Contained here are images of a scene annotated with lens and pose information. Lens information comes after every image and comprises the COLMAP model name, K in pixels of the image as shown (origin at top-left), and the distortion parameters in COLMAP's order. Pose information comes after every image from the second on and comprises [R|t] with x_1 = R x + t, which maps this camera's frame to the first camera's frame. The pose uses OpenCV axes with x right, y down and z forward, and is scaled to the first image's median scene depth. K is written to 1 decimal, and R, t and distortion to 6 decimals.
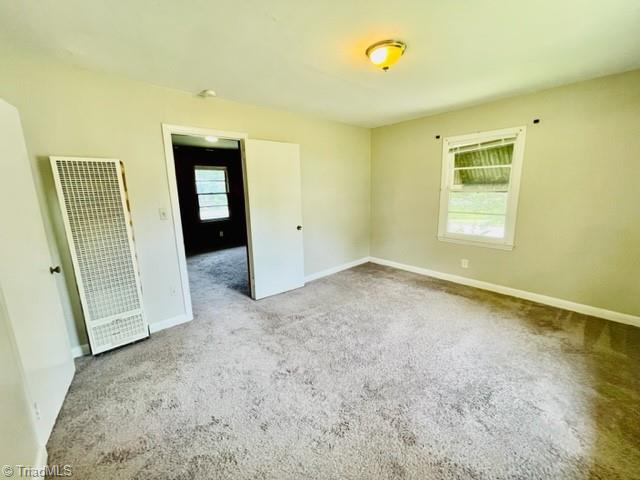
lens RADIAL K [[258.7, 0, 318.3], [0, 258.7, 236.9], [0, 0, 1]] dist [-0.002175, -0.000355]
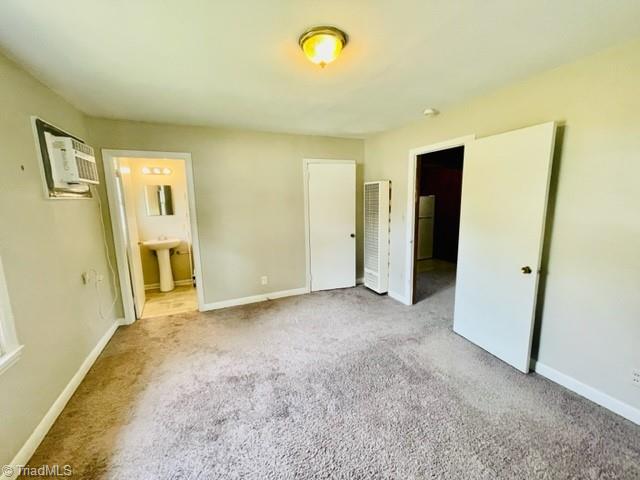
lens RADIAL K [[258.7, 0, 318.3], [0, 258.7, 236.9], [0, 0, 1]] dist [-0.002175, -0.000355]
pose [[-0.297271, 0.173849, -0.938833, 0.710059], [-0.152034, 0.962119, 0.226301, -0.196378], [0.942611, 0.210007, -0.259579, 0.824013]]
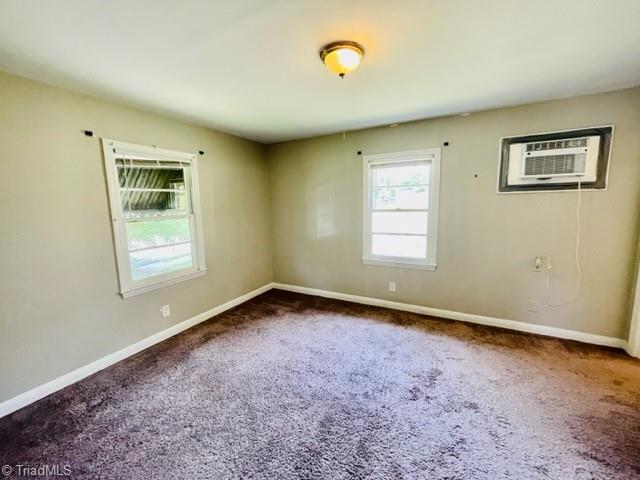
lens RADIAL K [[258.7, 0, 318.3], [0, 258.7, 236.9], [0, 0, 1]] dist [-0.002175, -0.000355]
pose [[-0.345757, -0.091648, 0.933838, -0.362998], [0.206726, 0.963325, 0.171083, -0.183276], [-0.915268, 0.252202, -0.314130, 0.935837]]
